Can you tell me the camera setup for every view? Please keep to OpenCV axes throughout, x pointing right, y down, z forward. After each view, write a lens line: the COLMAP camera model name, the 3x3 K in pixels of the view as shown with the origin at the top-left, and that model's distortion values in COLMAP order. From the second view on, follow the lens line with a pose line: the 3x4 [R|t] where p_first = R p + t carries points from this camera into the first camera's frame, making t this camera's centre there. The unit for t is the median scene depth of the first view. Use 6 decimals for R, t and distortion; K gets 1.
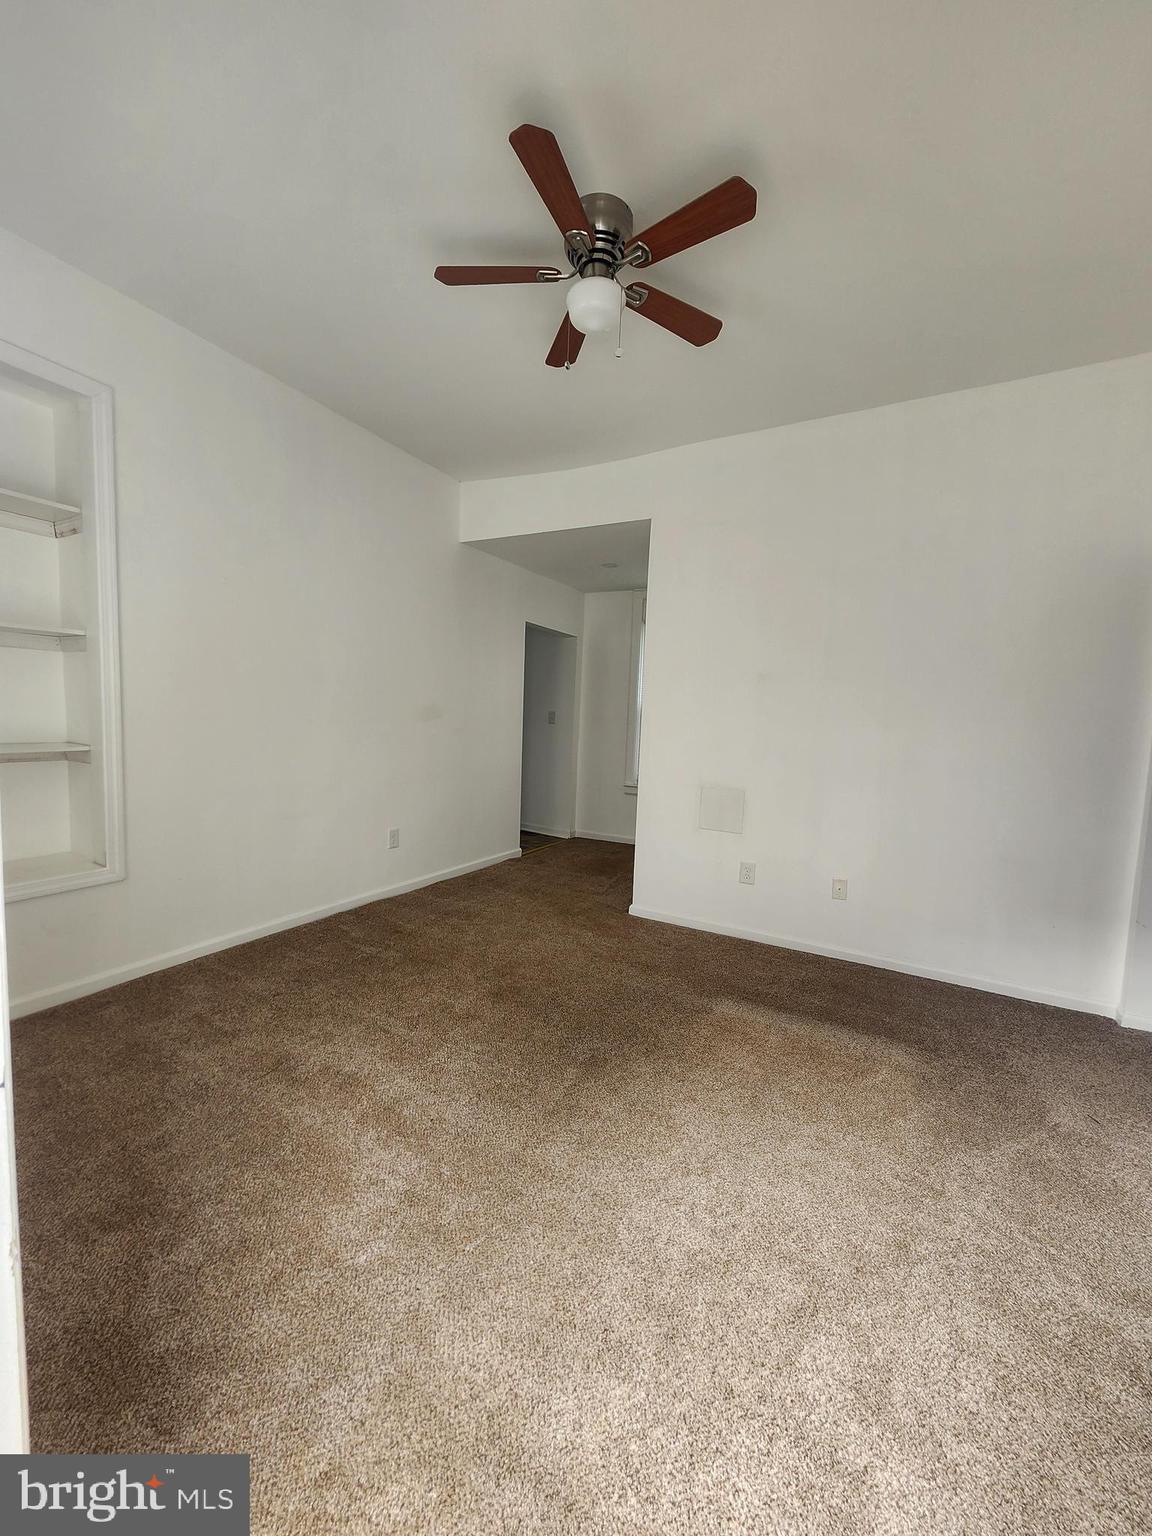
lens RADIAL K [[601.8, 0, 560.3], [0, 601.8, 764.9], [0, 0, 1]] dist [0.000109, -0.000639]
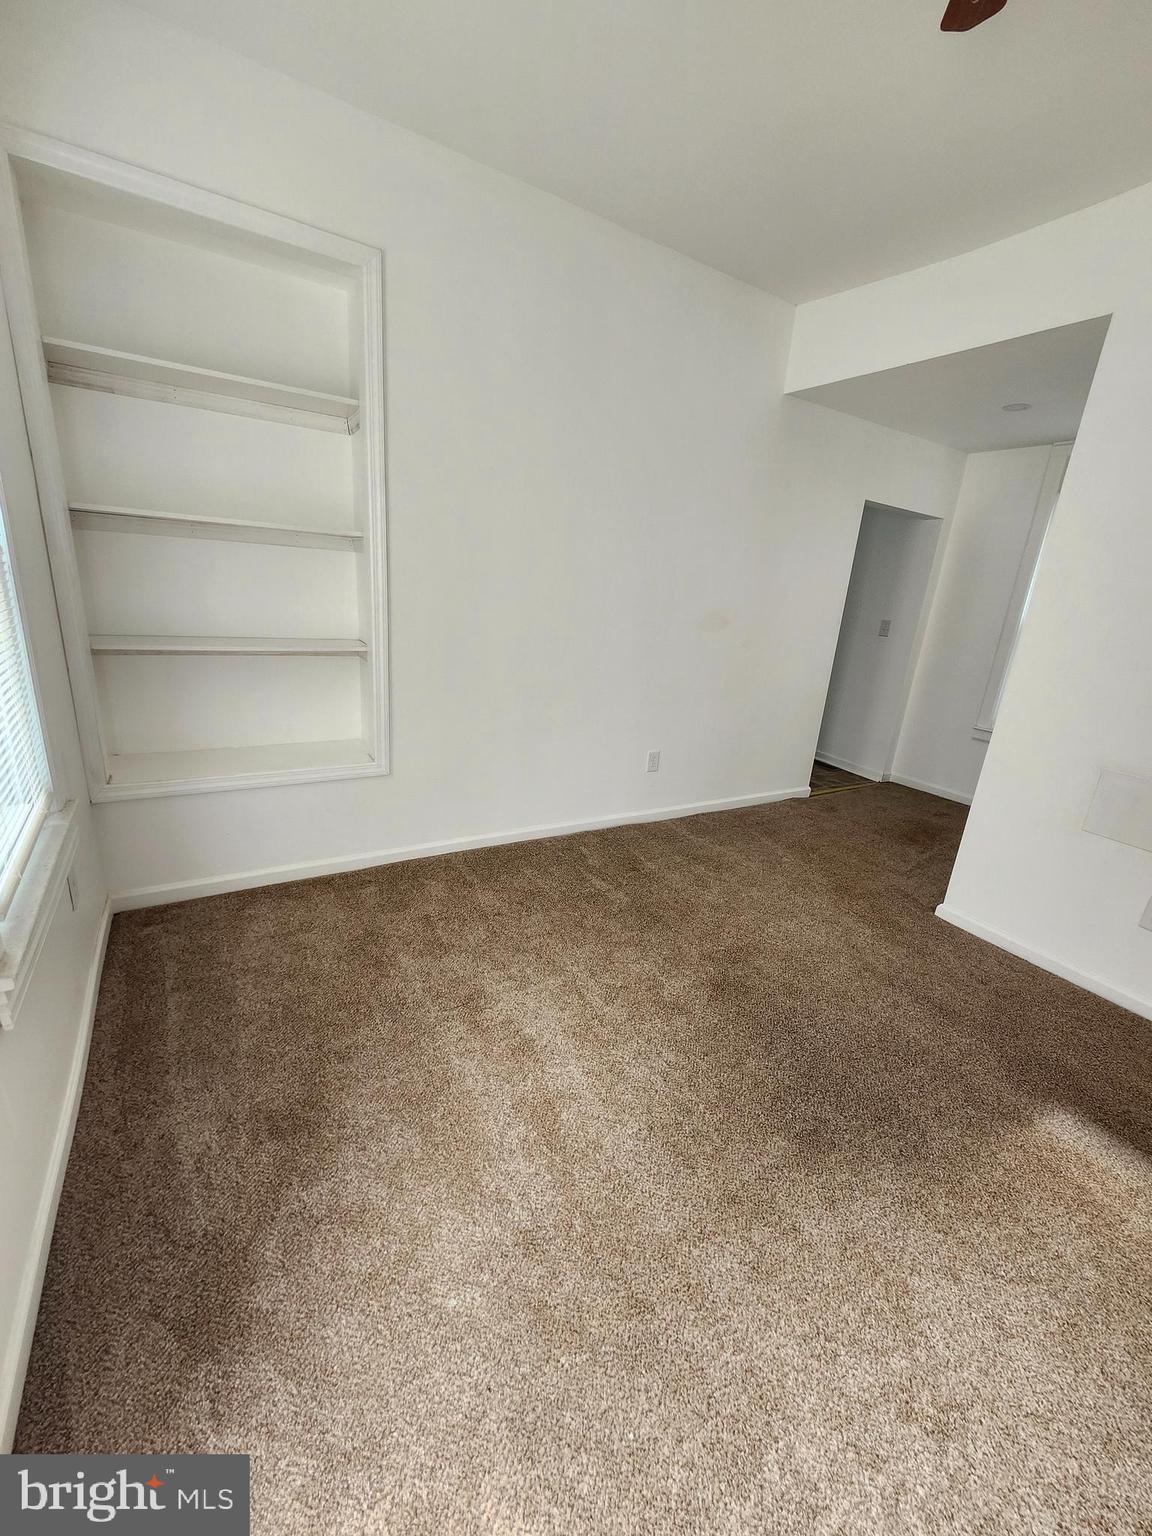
lens RADIAL K [[601.8, 0, 560.3], [0, 601.8, 764.9], [0, 0, 1]] dist [0.000109, -0.000639]
pose [[0.865807, 0.174805, -0.468852, 0.037908], [-0.084760, 0.974689, 0.206876, -0.065167], [0.493148, -0.139375, 0.858708, 0.197969]]
